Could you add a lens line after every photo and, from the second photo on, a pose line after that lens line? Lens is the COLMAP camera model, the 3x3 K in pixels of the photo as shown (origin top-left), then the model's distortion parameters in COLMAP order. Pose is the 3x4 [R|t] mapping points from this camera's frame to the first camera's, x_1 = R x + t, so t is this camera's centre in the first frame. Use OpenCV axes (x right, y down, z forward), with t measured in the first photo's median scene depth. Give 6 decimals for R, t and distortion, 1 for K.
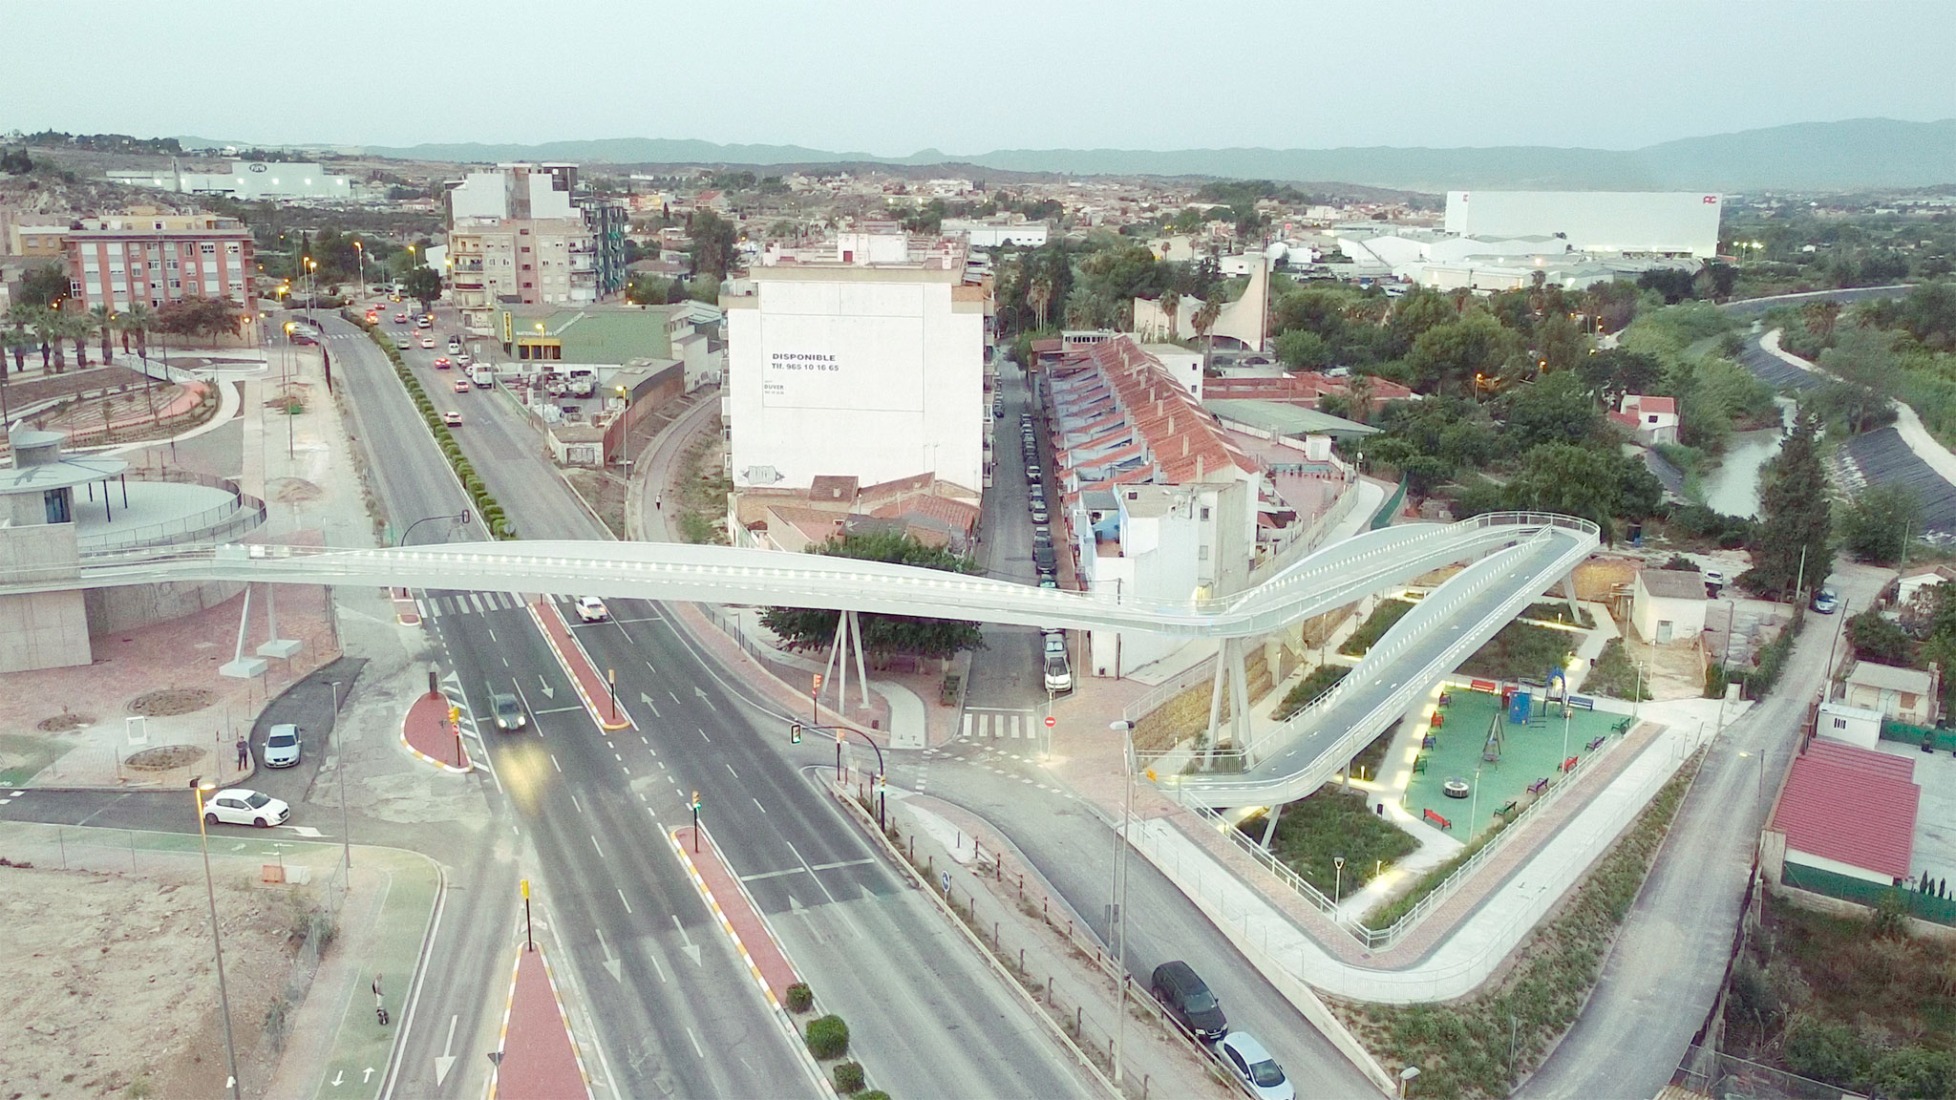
lens RADIAL K [[1602.8, 0, 978.0], [0, 1602.8, 550.0], [0, 0, 1]] dist [0.001715, 0.004345]
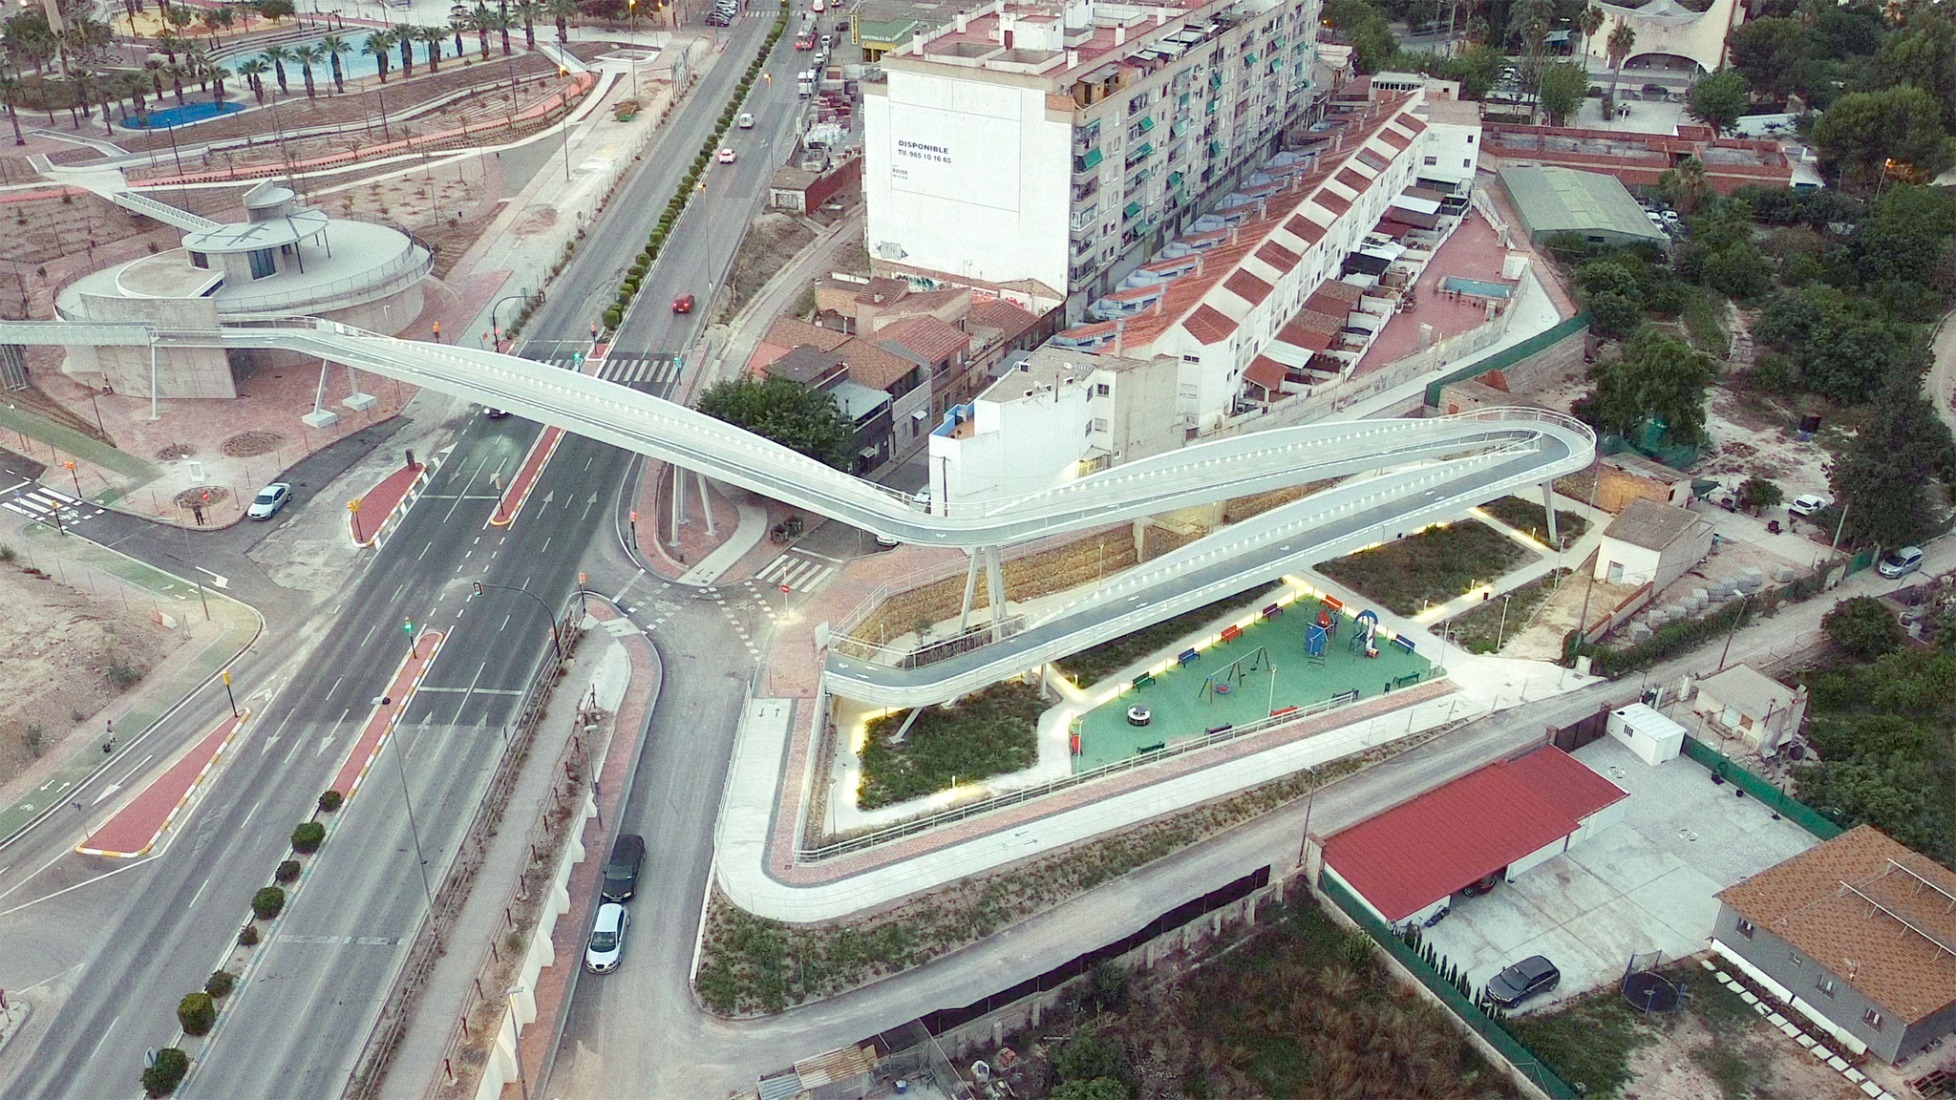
lens RADIAL K [[1635.9, 0, 978.0], [0, 1635.9, 550.0], [0, 0, 1]] dist [0.008569, -0.002690]
pose [[0.901358, 0.192503, -0.387939, 0.594030], [-0.088019, 0.958511, 0.271124, -0.242303], [0.424036, -0.210234, 0.880906, 0.006939]]
